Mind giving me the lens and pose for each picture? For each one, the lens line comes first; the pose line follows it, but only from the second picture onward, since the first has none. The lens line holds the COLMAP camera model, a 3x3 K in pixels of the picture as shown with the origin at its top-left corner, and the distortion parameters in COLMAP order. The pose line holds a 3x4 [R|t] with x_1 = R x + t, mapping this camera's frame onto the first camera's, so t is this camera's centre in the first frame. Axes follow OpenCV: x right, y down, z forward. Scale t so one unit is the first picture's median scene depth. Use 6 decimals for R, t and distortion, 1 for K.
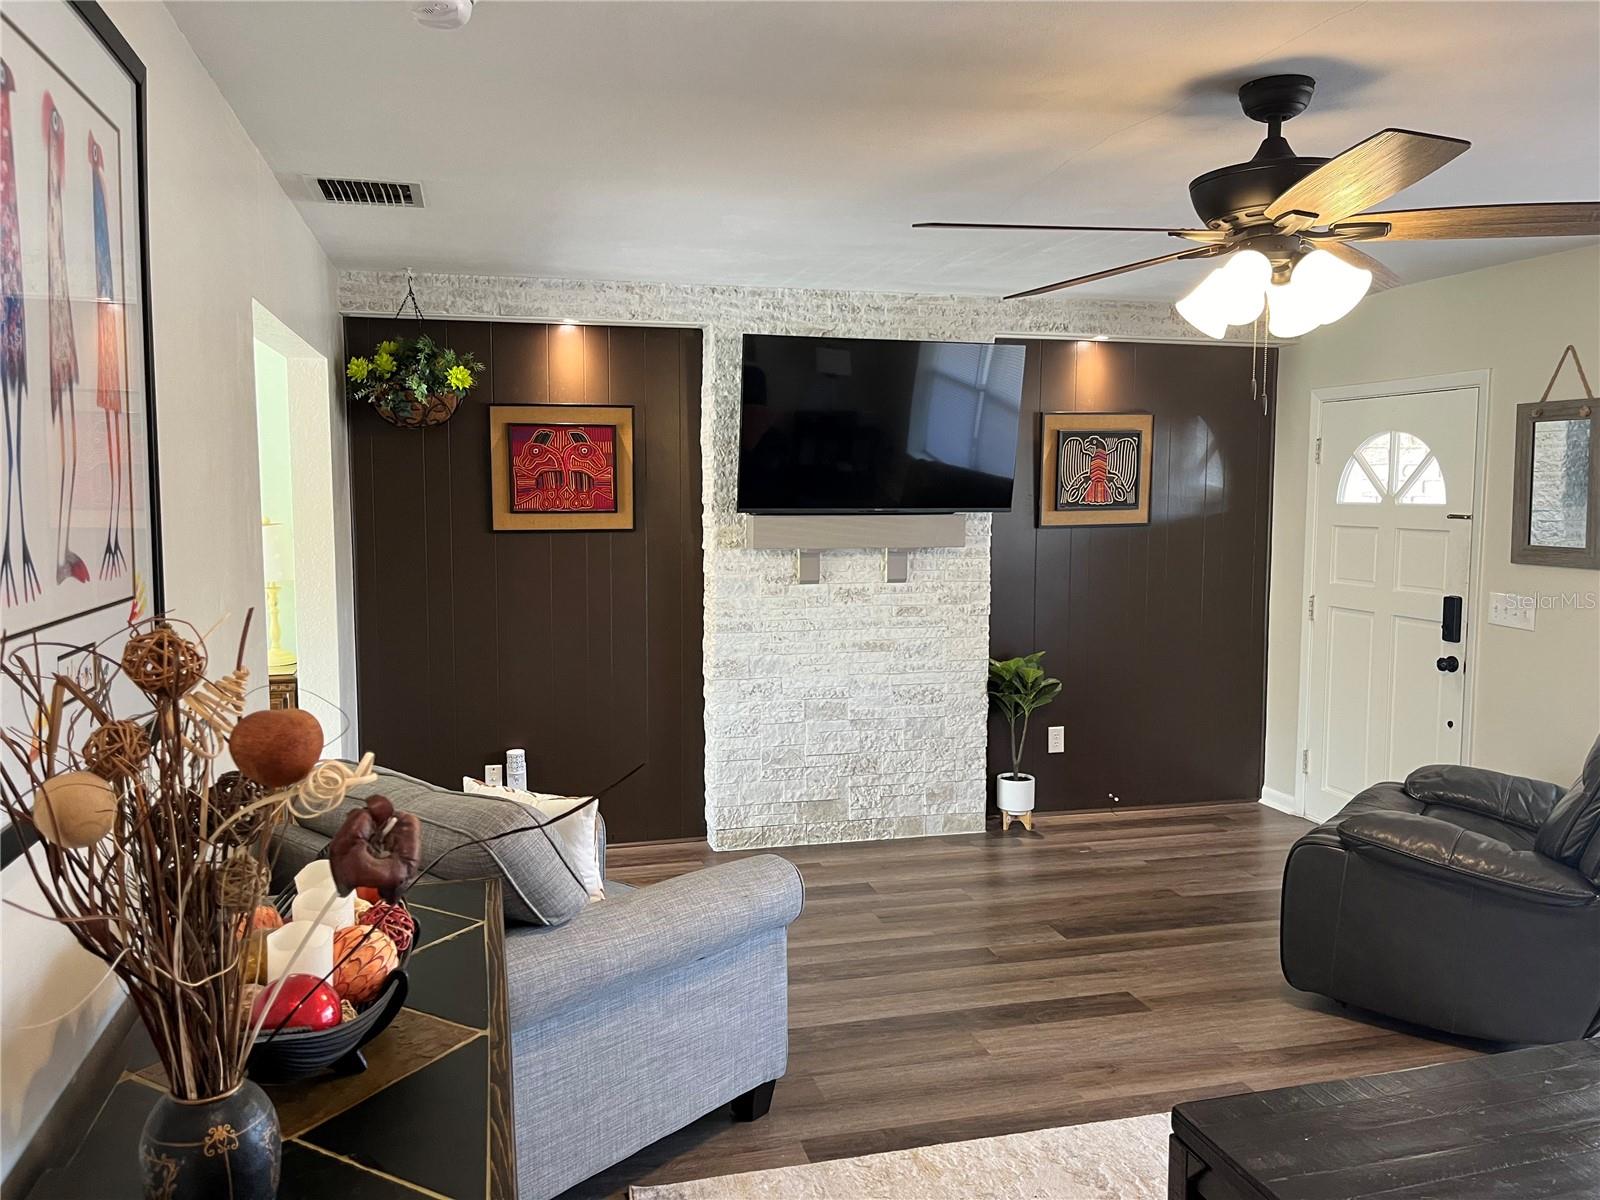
lens RADIAL K [[1208.1, 0, 786.7], [0, 1208.1, 603.4], [0, 0, 1]] dist [0.071581, -0.101812]
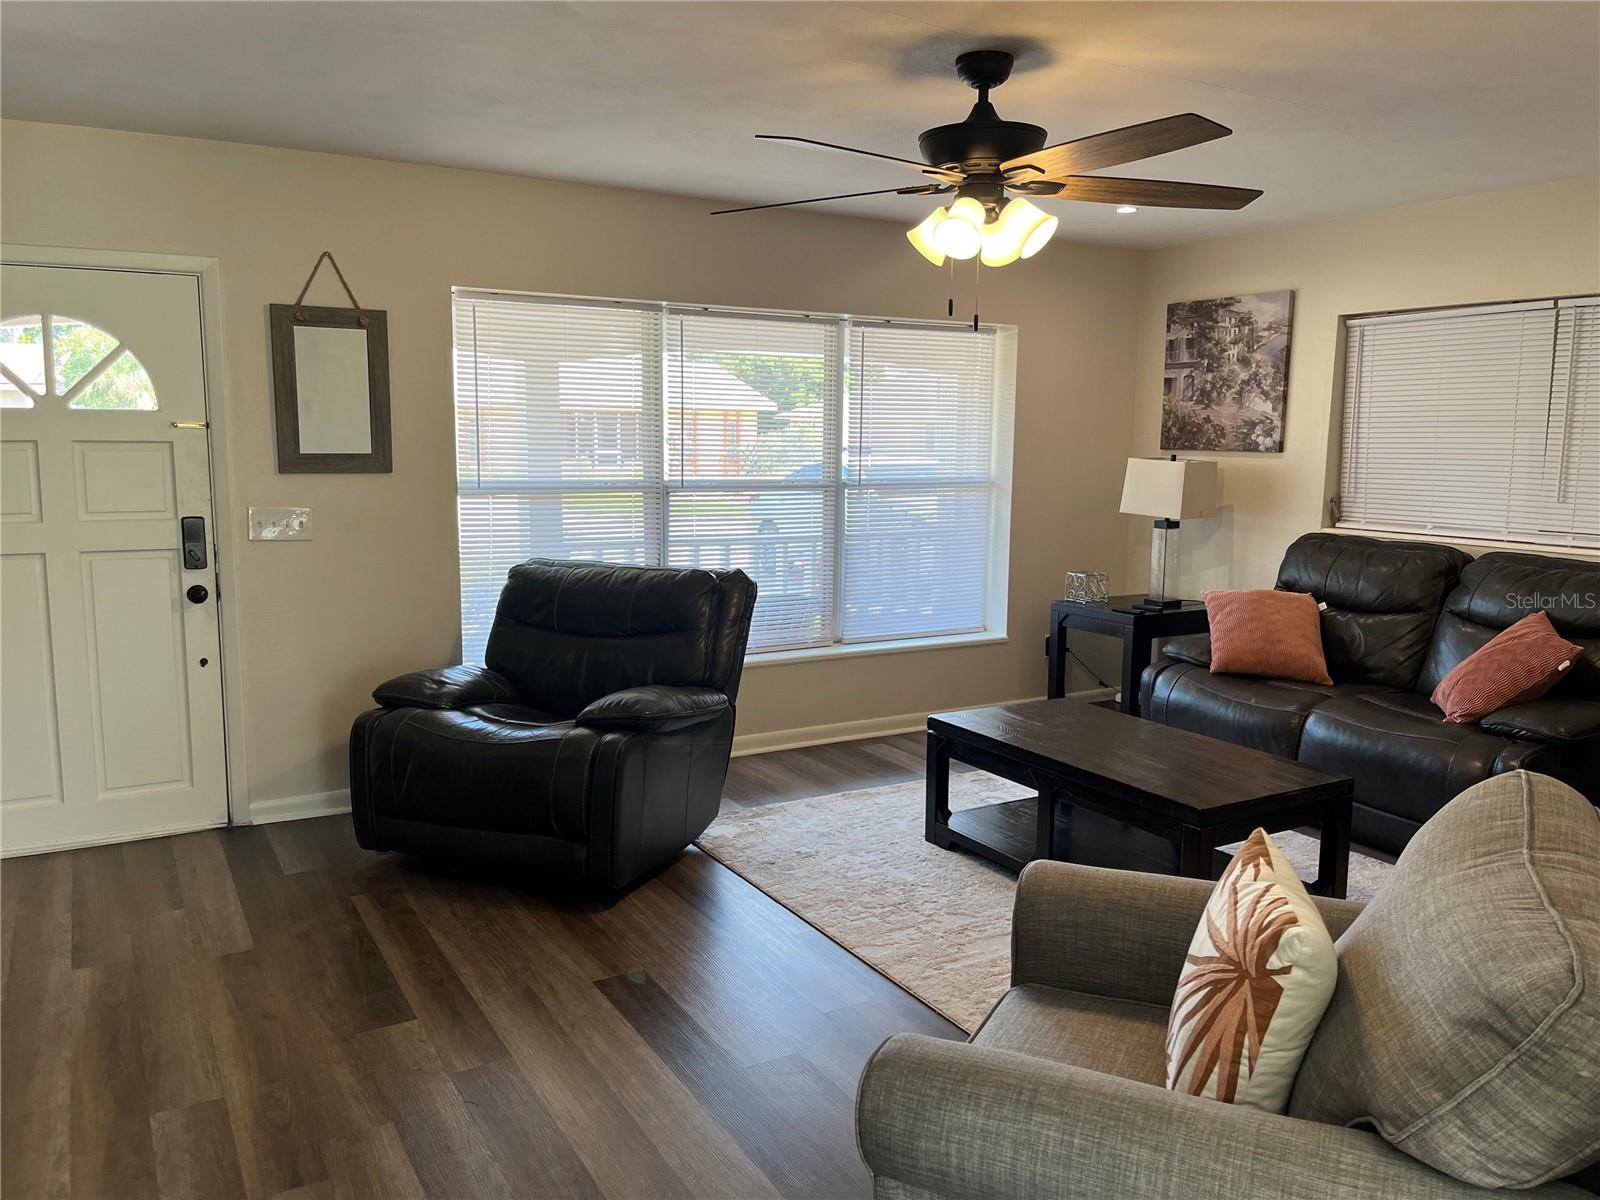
lens RADIAL K [[1208.1, 0, 788.9], [0, 1208.1, 607.0], [0, 0, 1]] dist [0.071581, -0.101812]
pose [[-0.273661, -0.136175, 0.952138, -0.379584], [0.083399, 0.982839, 0.164537, -0.046753], [-0.958204, 0.124435, -0.257608, 0.763016]]
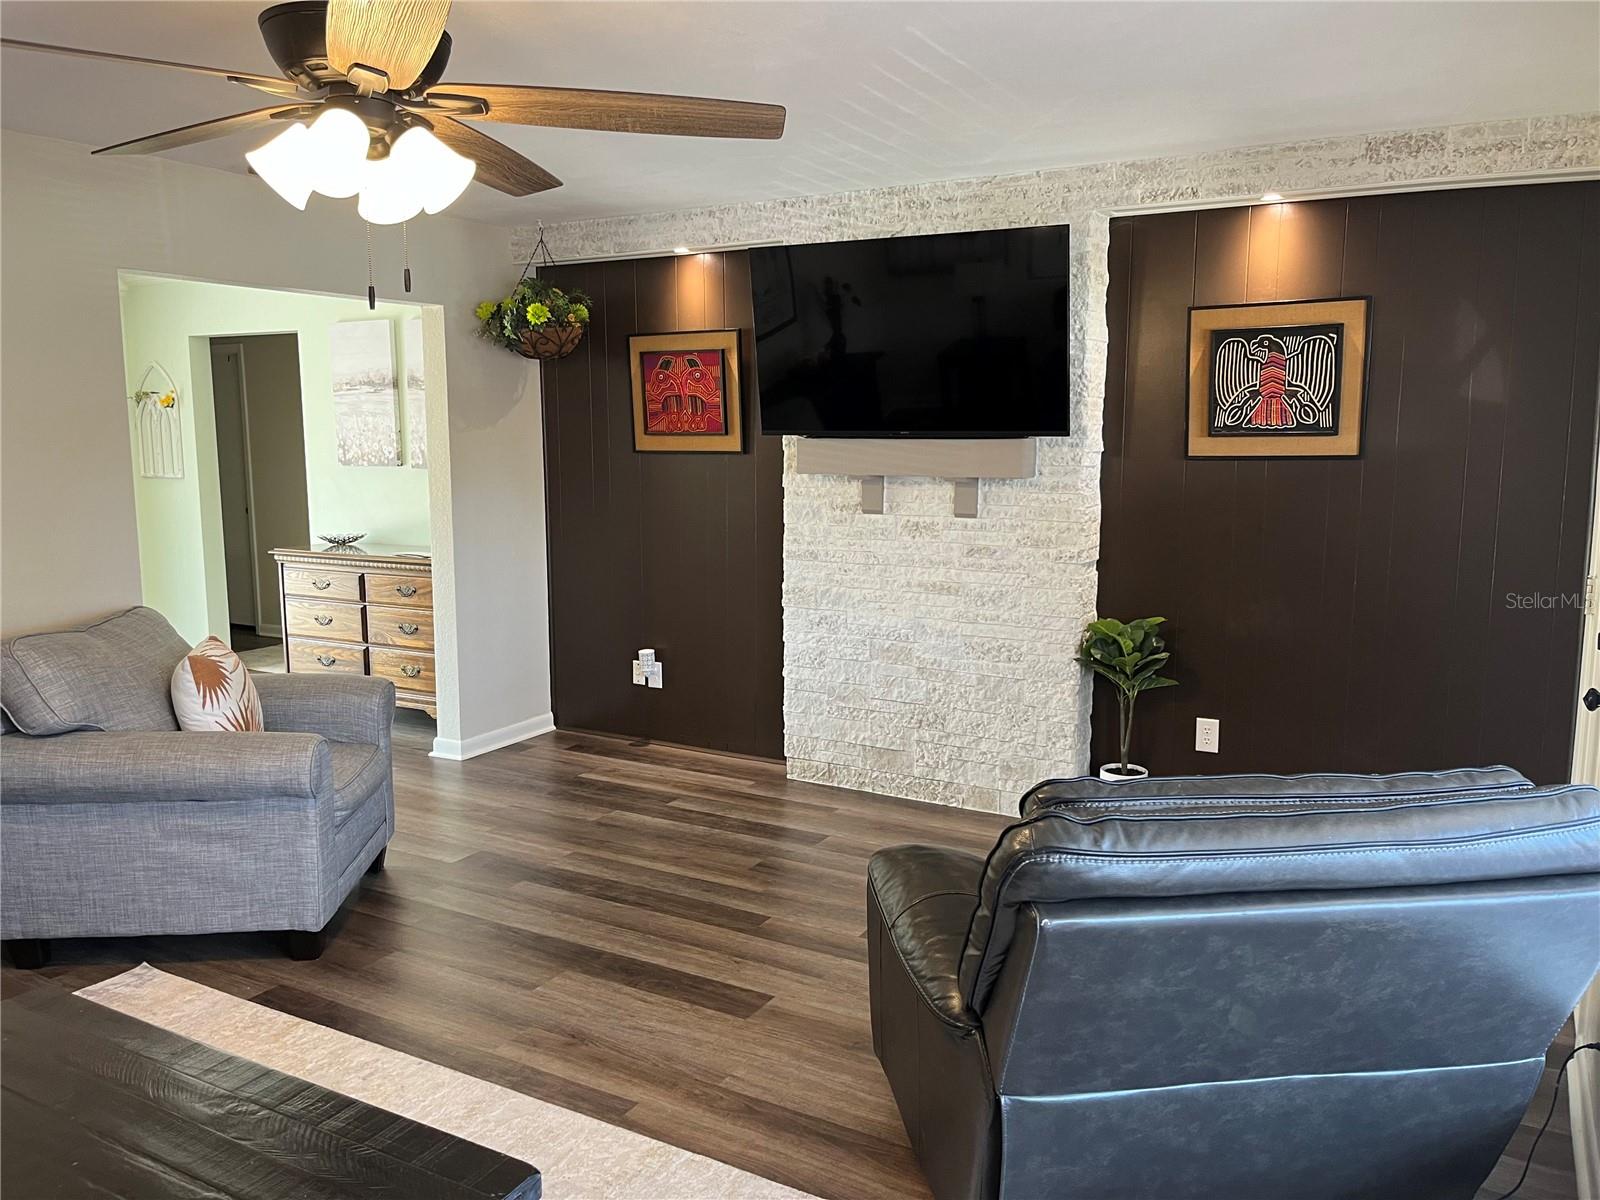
lens RADIAL K [[1208.1, 0, 789.9], [0, 1208.1, 598.5], [0, 0, 1]] dist [0.071581, -0.101812]
pose [[0.719975, 0.099212, -0.686872, 0.626582], [-0.063926, 0.995002, 0.076712, -0.018946], [0.691049, -0.011322, 0.722719, 0.291809]]
